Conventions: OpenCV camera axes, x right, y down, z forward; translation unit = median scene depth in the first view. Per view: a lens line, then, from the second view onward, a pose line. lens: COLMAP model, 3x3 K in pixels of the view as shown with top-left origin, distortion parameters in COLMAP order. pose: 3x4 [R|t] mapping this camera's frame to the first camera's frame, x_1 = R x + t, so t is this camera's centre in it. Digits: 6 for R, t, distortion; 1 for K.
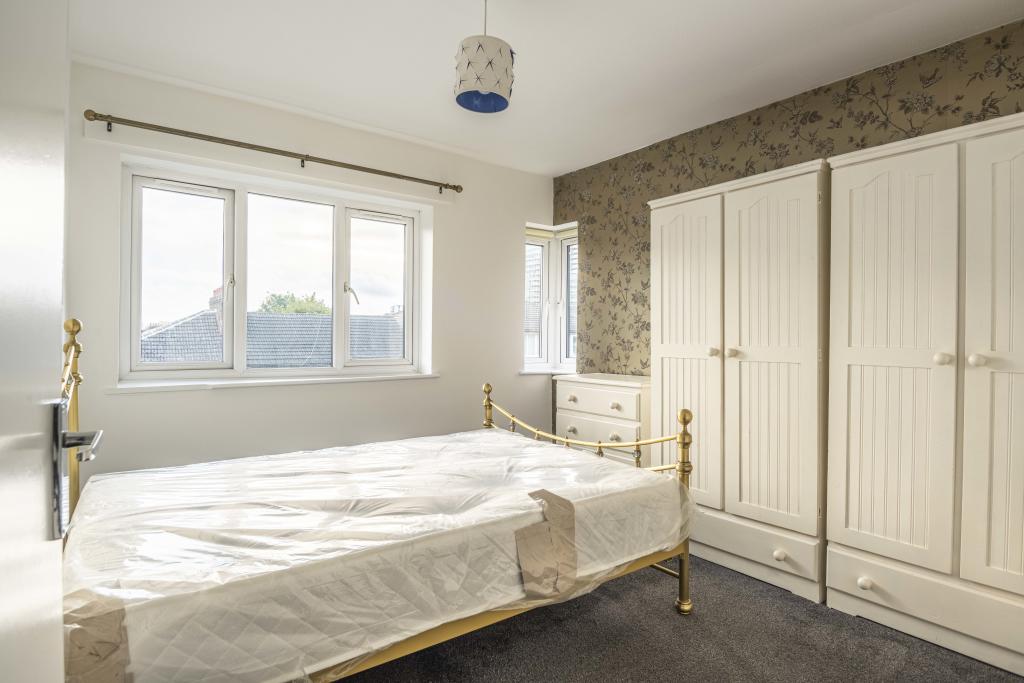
lens RADIAL K [[536.1, 0, 513.3], [0, 536.1, 339.2], [0, 0, 1]] dist [0.000257, -0.000359]
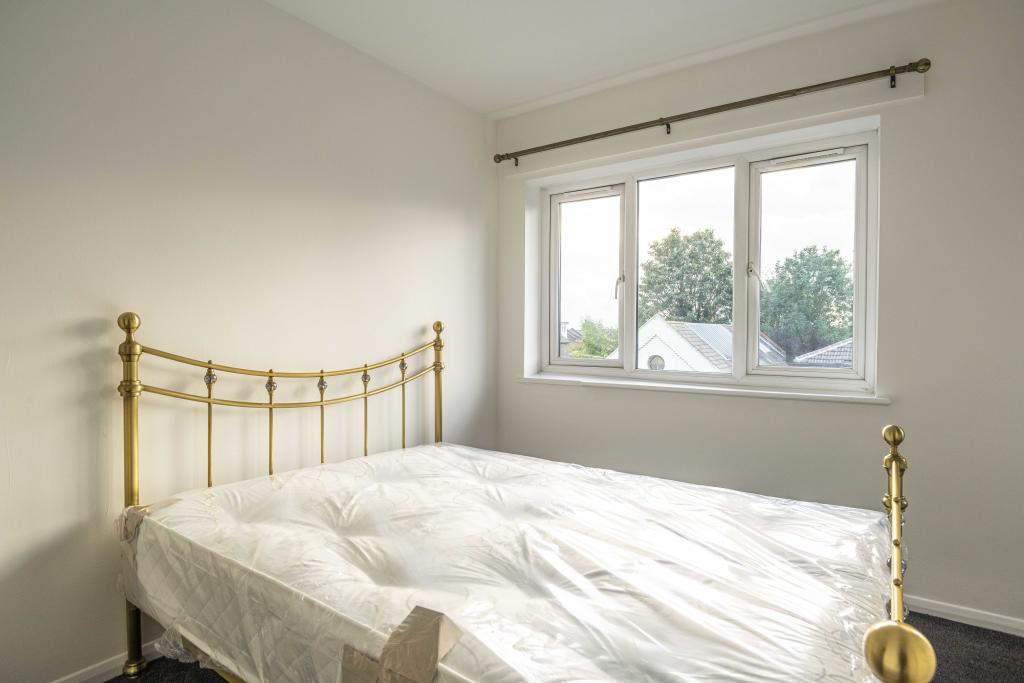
lens RADIAL K [[536.1, 0, 512.7], [0, 536.1, 341.7], [0, 0, 1]] dist [0.000257, -0.000359]
pose [[0.322843, 0.011034, -0.946388, 0.329799], [-0.006477, 0.999934, 0.009449, -0.000595], [0.946430, 0.003079, 0.322893, 0.502116]]
